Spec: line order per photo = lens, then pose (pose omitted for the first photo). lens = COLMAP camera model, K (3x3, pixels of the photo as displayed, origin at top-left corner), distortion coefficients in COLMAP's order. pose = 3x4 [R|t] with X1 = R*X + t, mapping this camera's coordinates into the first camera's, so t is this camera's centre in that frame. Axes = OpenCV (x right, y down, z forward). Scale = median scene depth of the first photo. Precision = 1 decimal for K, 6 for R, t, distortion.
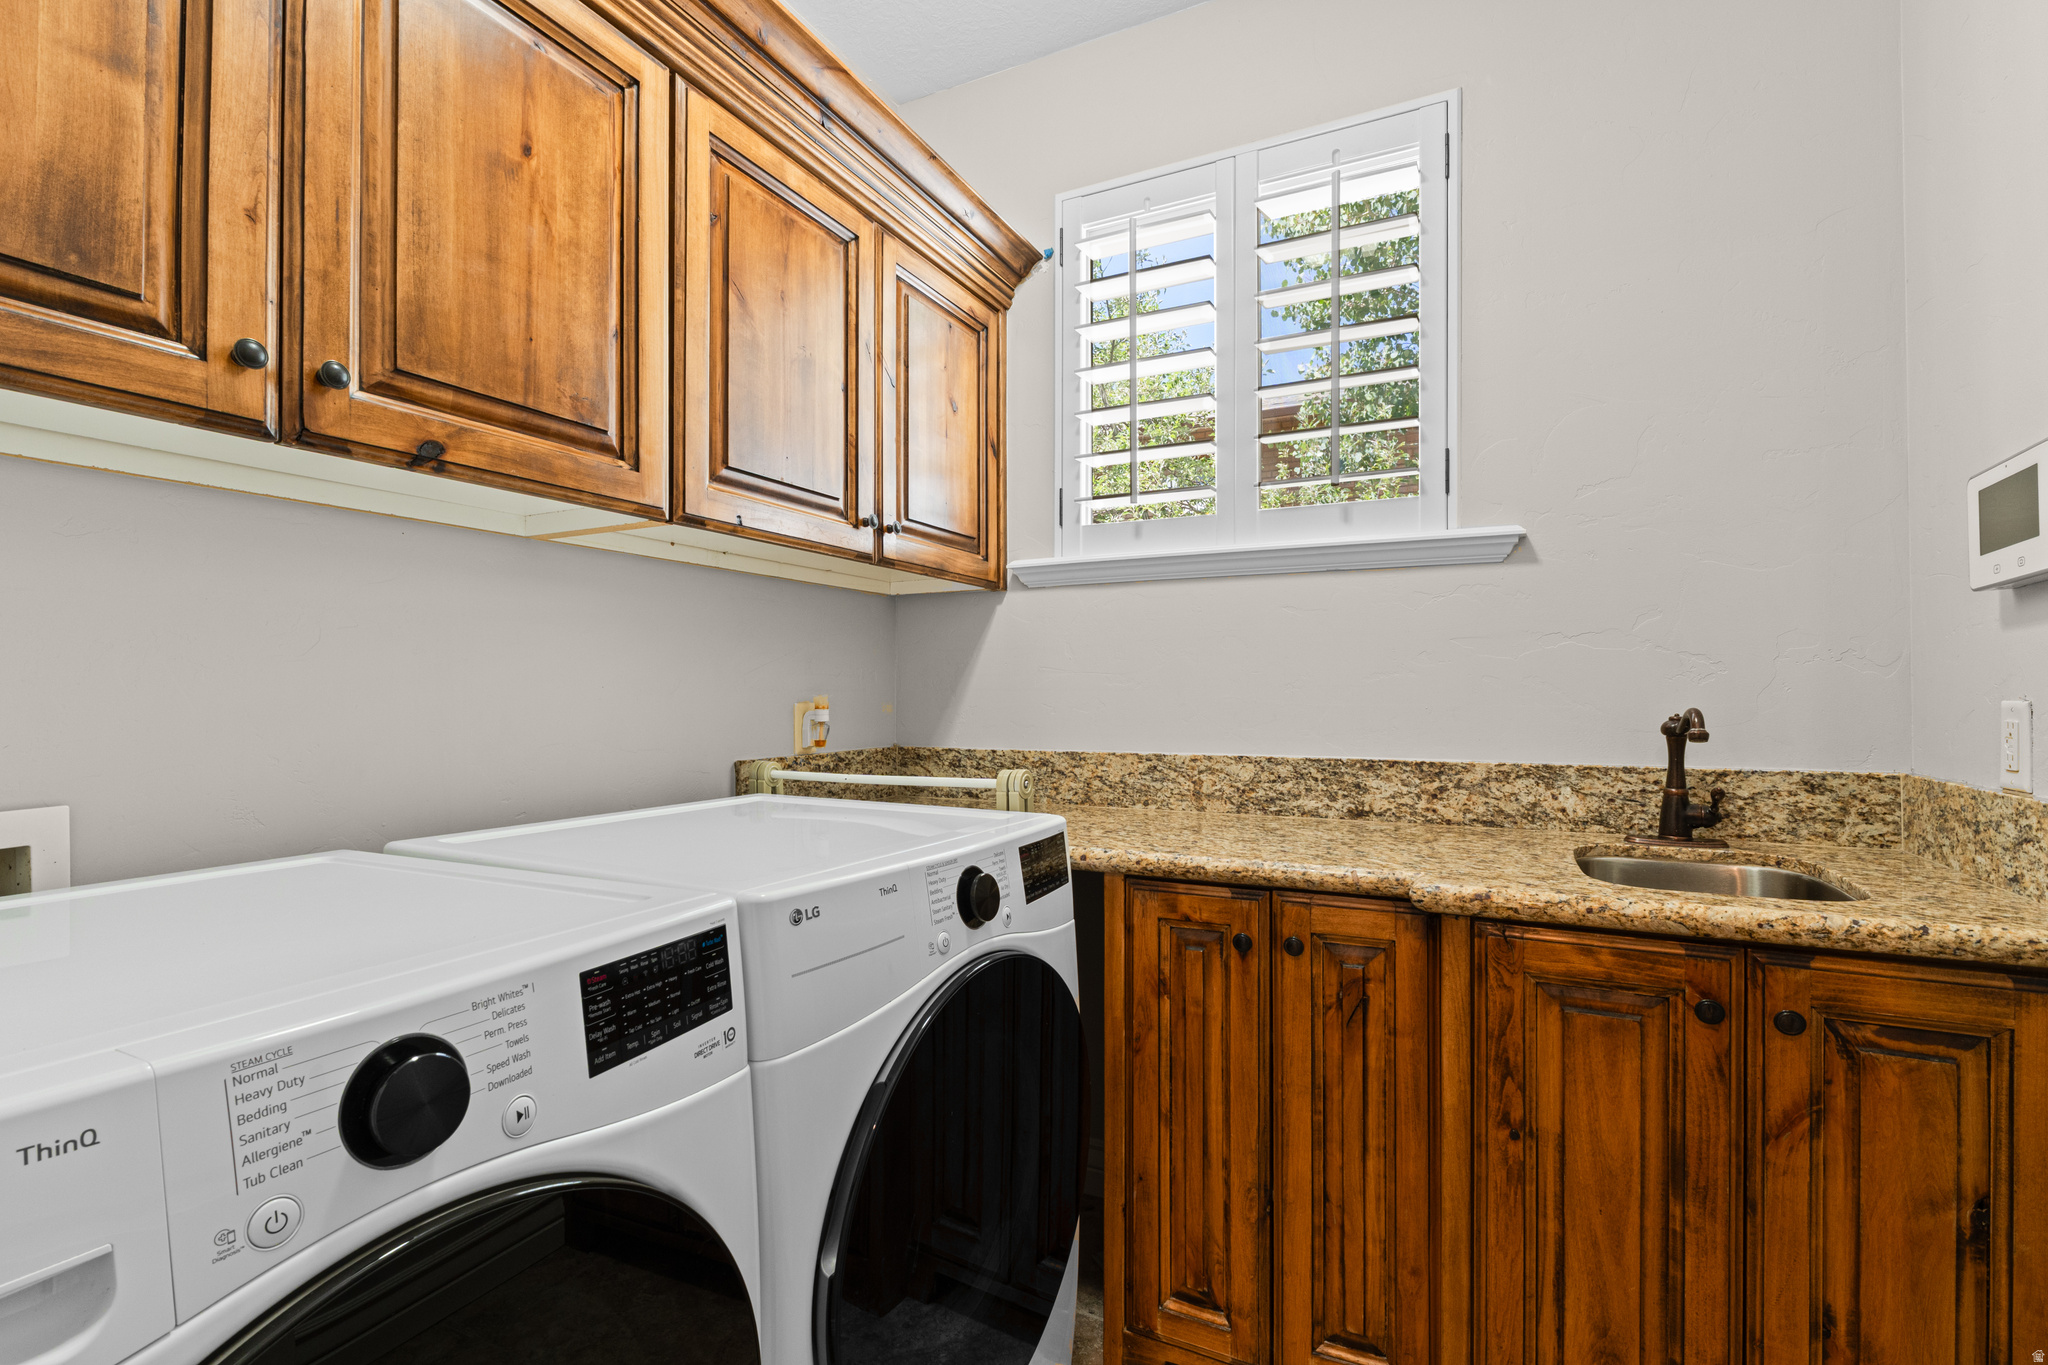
lens RADIAL K [[957.7, 0, 987.1], [0, 957.7, 696.1], [0, 0, 1]] dist [-0.003032, 0.000076]
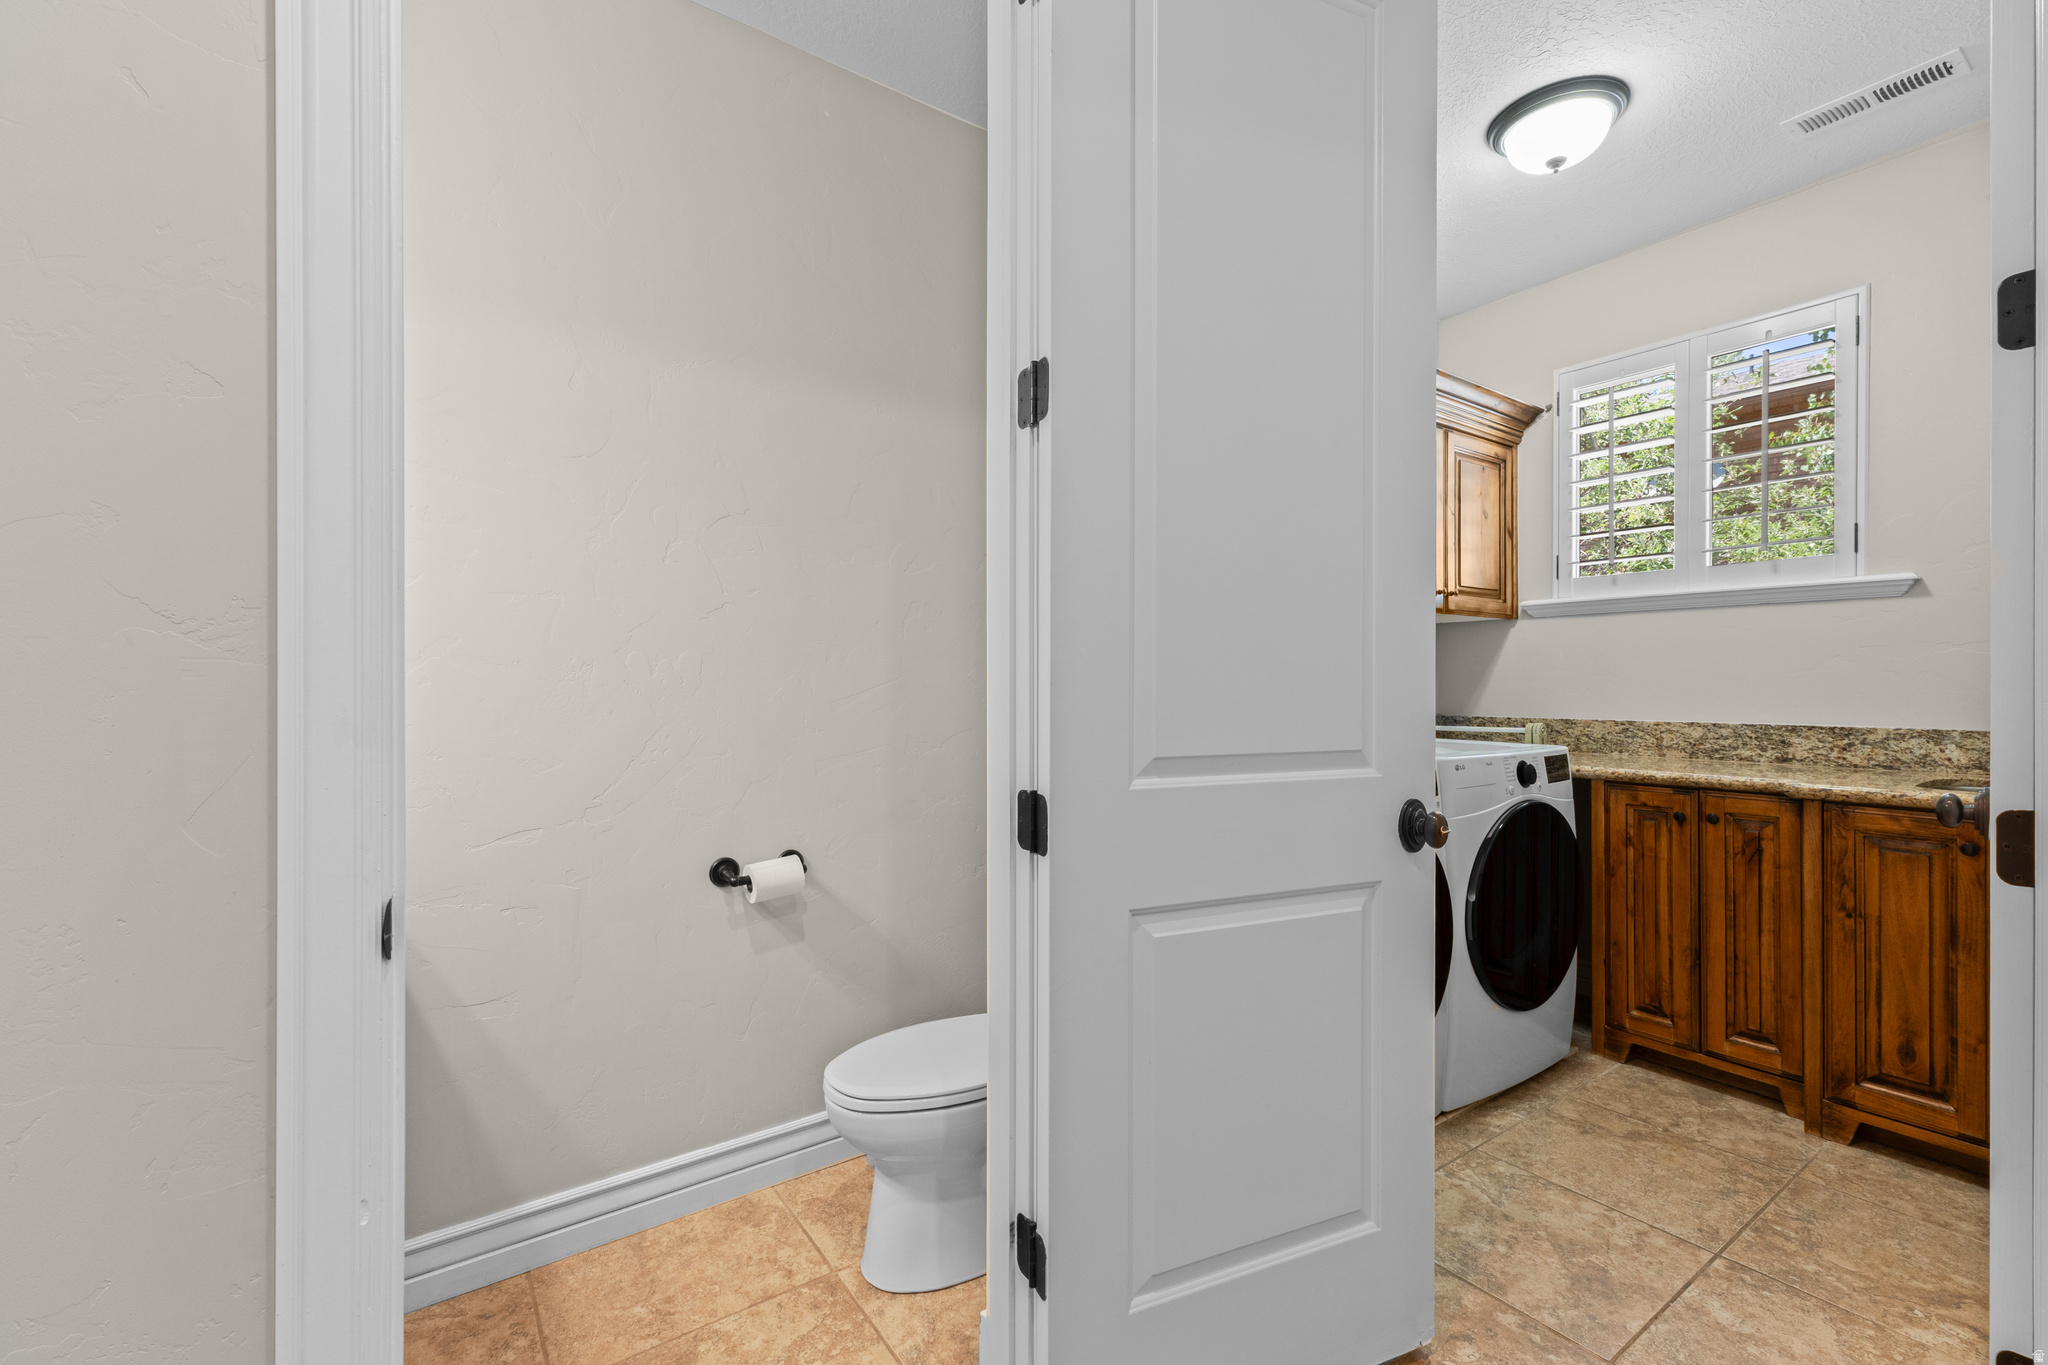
lens RADIAL K [[859.2, 0, 1036.0], [0, 859.2, 684.2], [0, 0, 1]] dist [0.007331, -0.000398]
pose [[0.903589, -0.001004, -0.428400, -0.138968], [0.001329, 0.999999, 0.000460, -0.003305], [0.428399, -0.000985, 0.903589, -1.004197]]
